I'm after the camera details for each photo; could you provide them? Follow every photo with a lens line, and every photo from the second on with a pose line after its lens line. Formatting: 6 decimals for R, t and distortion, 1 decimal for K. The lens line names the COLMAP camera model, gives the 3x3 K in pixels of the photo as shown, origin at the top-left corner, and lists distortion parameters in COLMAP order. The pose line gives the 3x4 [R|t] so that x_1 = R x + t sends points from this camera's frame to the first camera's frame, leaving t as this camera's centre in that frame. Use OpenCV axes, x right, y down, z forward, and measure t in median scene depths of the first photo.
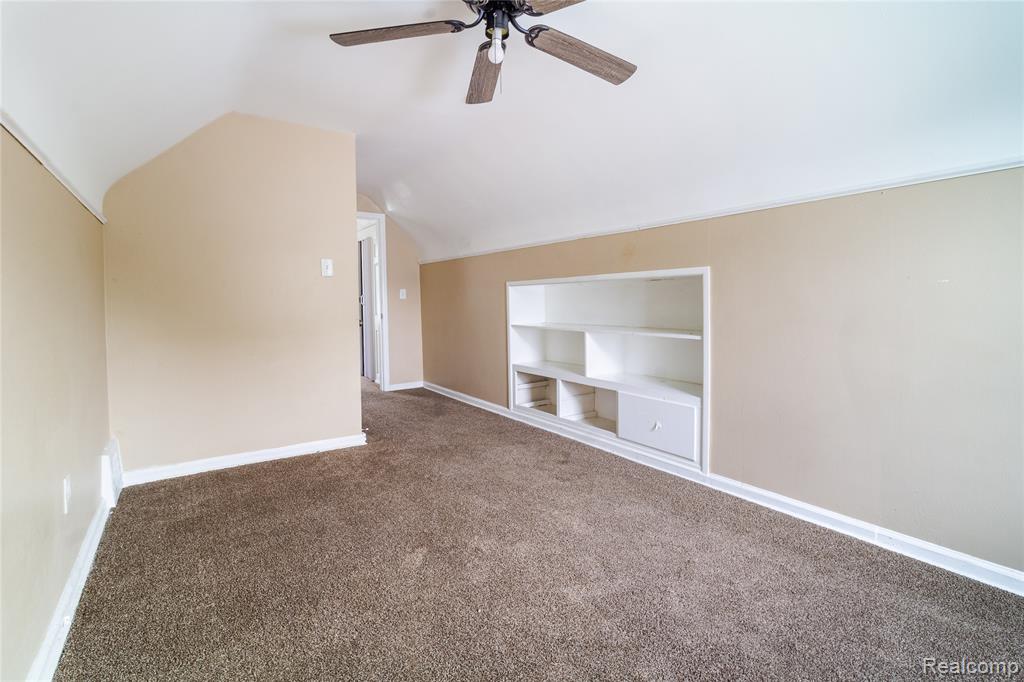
lens RADIAL K [[487.2, 0, 519.8], [0, 487.2, 320.2], [0, 0, 1]] dist [-0.000488, -0.001472]
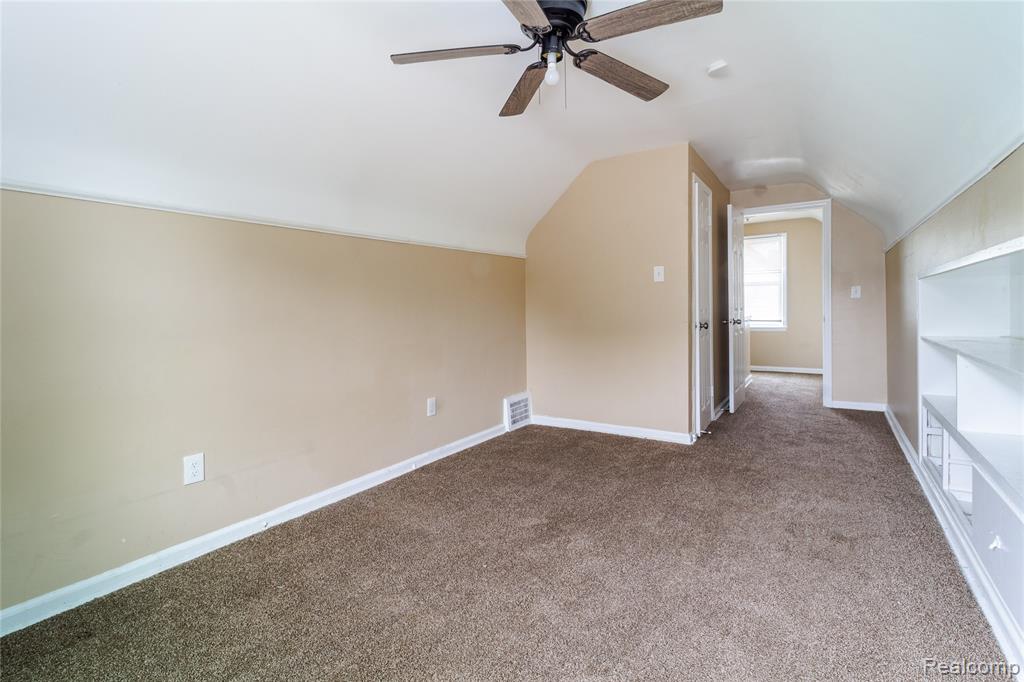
lens RADIAL K [[487.2, 0, 519.8], [0, 487.2, 320.2], [0, 0, 1]] dist [-0.000488, -0.001472]
pose [[0.375927, 0.025714, -0.926293, 0.667909], [-0.020556, 0.999600, 0.019407, -0.024700], [0.926421, 0.011746, 0.376305, 0.390699]]
